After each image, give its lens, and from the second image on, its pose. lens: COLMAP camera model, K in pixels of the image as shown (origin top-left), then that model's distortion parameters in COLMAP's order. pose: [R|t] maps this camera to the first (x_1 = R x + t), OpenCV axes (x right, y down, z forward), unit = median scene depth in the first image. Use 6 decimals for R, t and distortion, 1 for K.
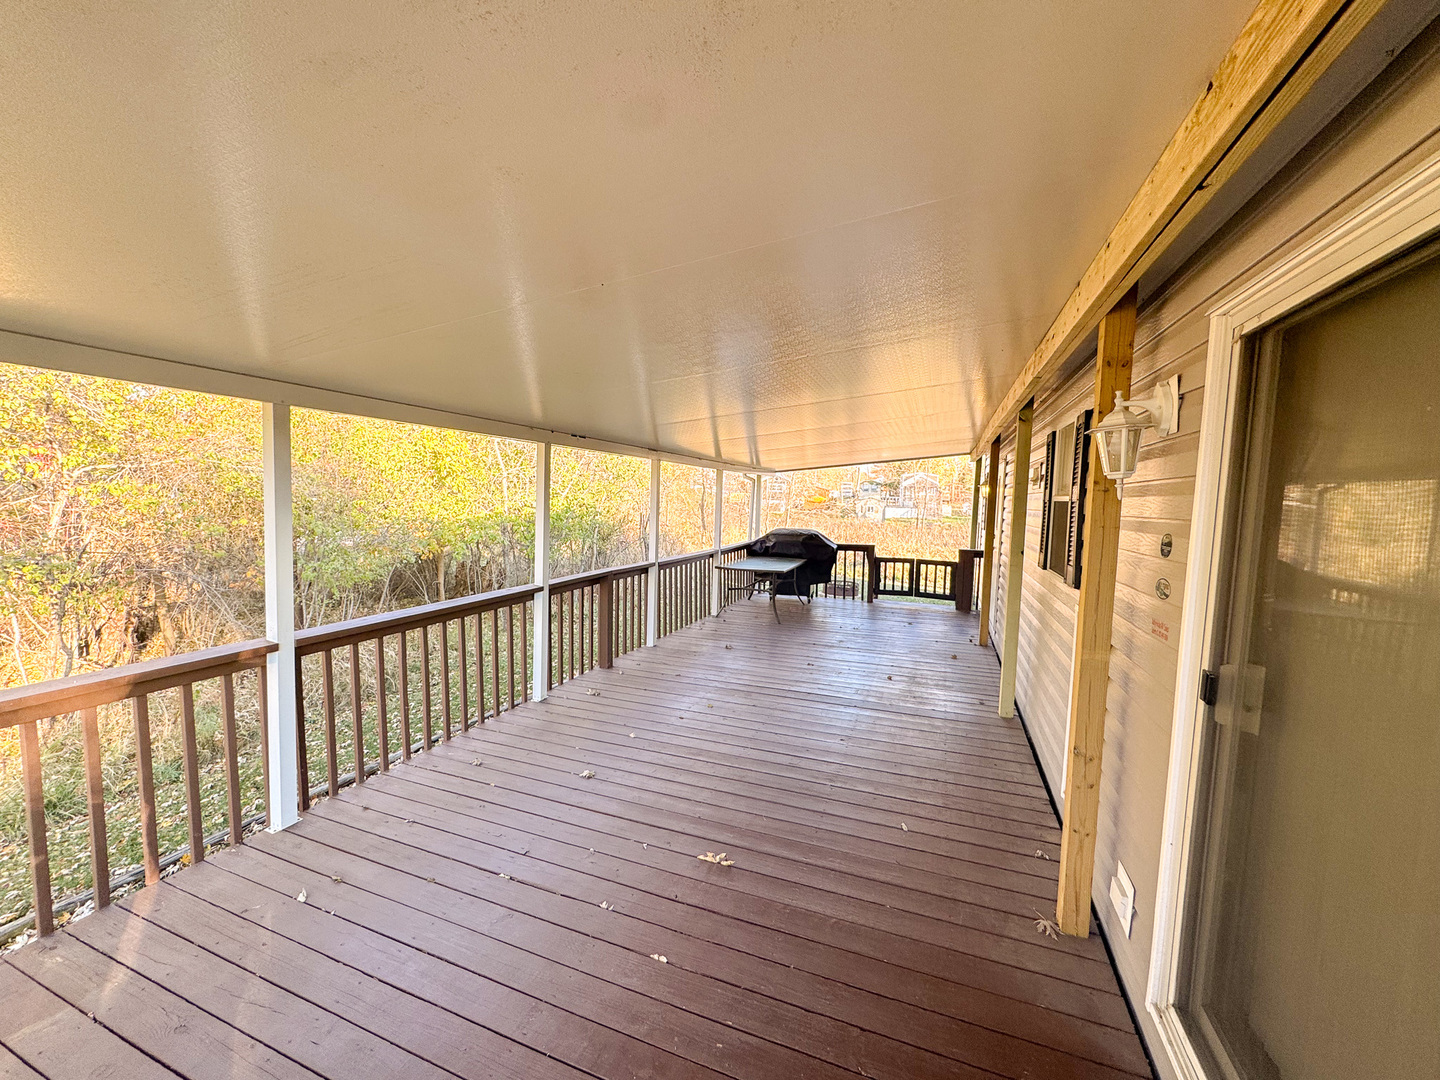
lens RADIAL K [[572.3, 0, 719.5], [0, 572.3, 540.2], [0, 0, 1]] dist [-0.001364, -0.000462]
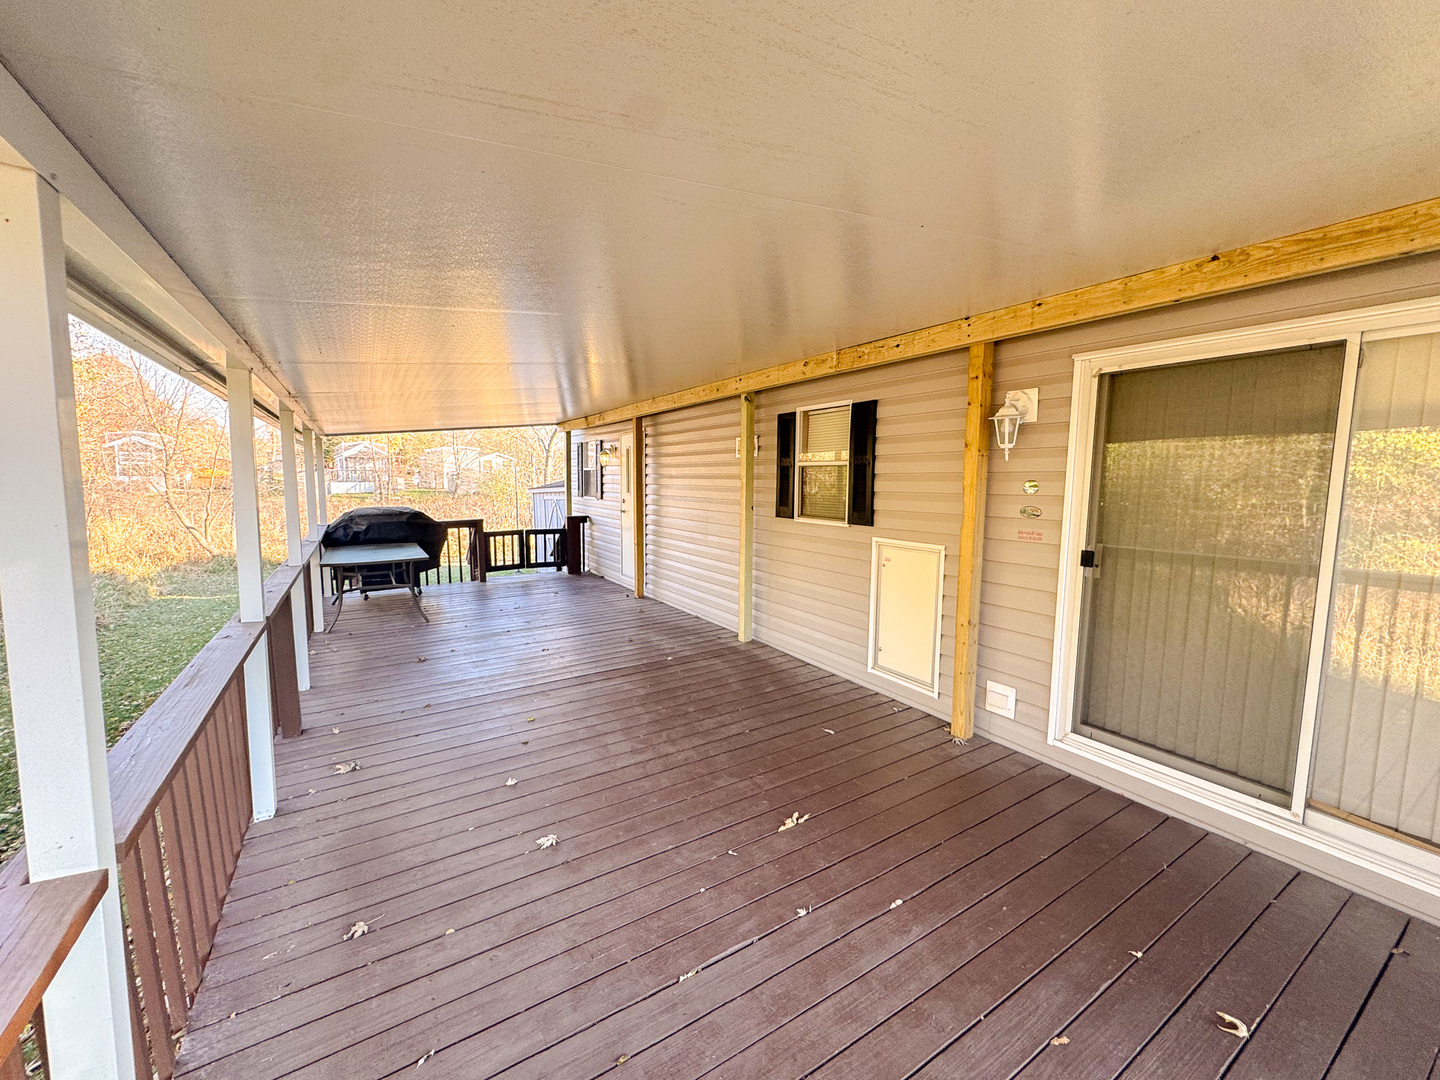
lens RADIAL K [[574.8, 0, 720.0], [0, 574.8, 540.0], [0, 0, 1]] dist [-0.000282, -0.000367]
pose [[0.598949, -0.107882, 0.793487, -0.238961], [0.069364, 0.994149, 0.082806, -0.008216], [-0.797777, 0.005443, 0.602927, 0.140692]]
